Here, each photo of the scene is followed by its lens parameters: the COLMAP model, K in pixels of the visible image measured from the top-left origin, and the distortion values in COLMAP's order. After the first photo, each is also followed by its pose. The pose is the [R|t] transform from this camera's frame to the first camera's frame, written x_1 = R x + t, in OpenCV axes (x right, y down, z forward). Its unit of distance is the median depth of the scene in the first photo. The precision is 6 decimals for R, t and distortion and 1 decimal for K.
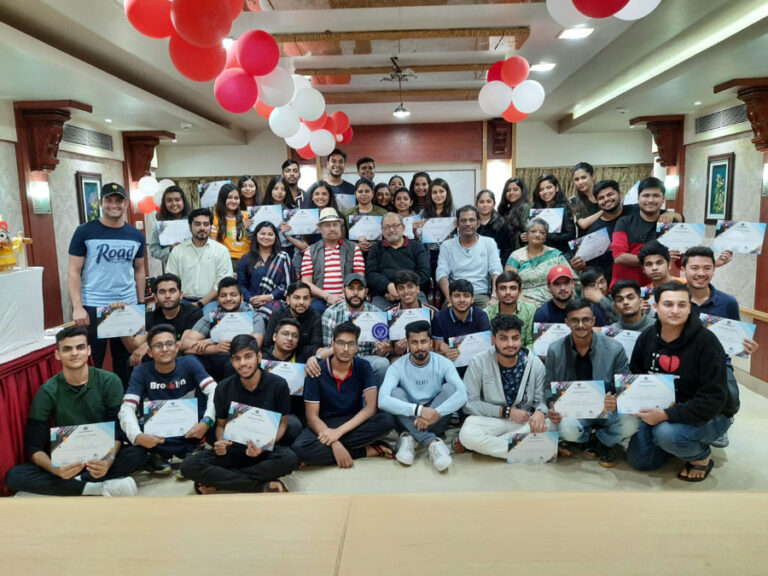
lens RADIAL K [[614.0, 0, 378.6], [0, 614.0, 293.5], [0, 0, 1]] dist [0.064408, -0.071266]
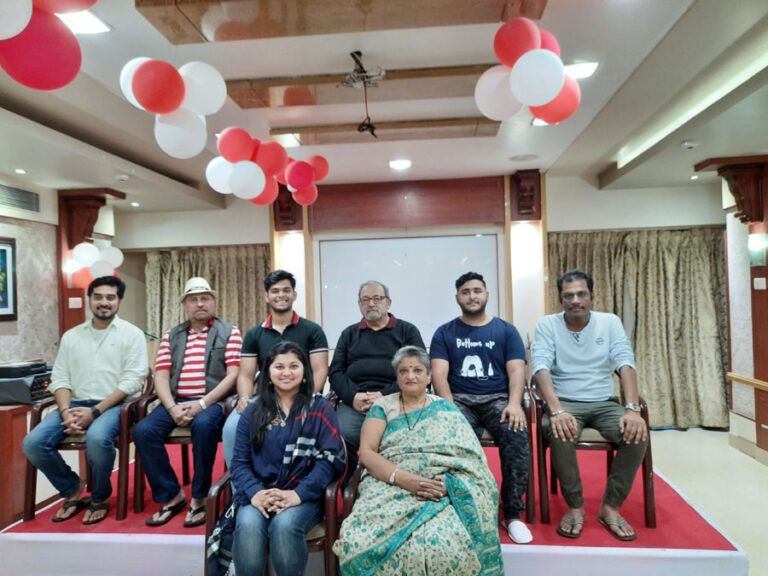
lens RADIAL K [[614.0, 0, 368.8], [0, 614.0, 279.0], [0, 0, 1]] dist [0.064408, -0.071266]
pose [[0.997097, -0.007655, -0.075752, 0.063229], [-0.004120, 0.988049, -0.154082, -0.019429], [0.076026, 0.153947, 0.985150, 0.246404]]
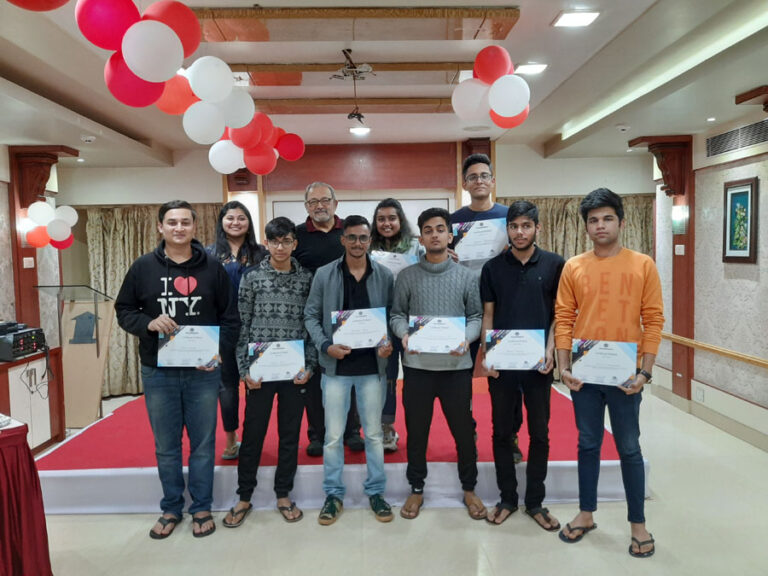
lens RADIAL K [[703.8, 0, 380.3], [0, 703.8, 284.3], [0, 0, 1]] dist [0.070687, -0.021825]
pose [[0.998202, 0.000125, 0.059938, 0.008192], [0.004943, 0.996419, -0.084403, -0.004167], [-0.059734, 0.084548, 0.994627, 0.074610]]
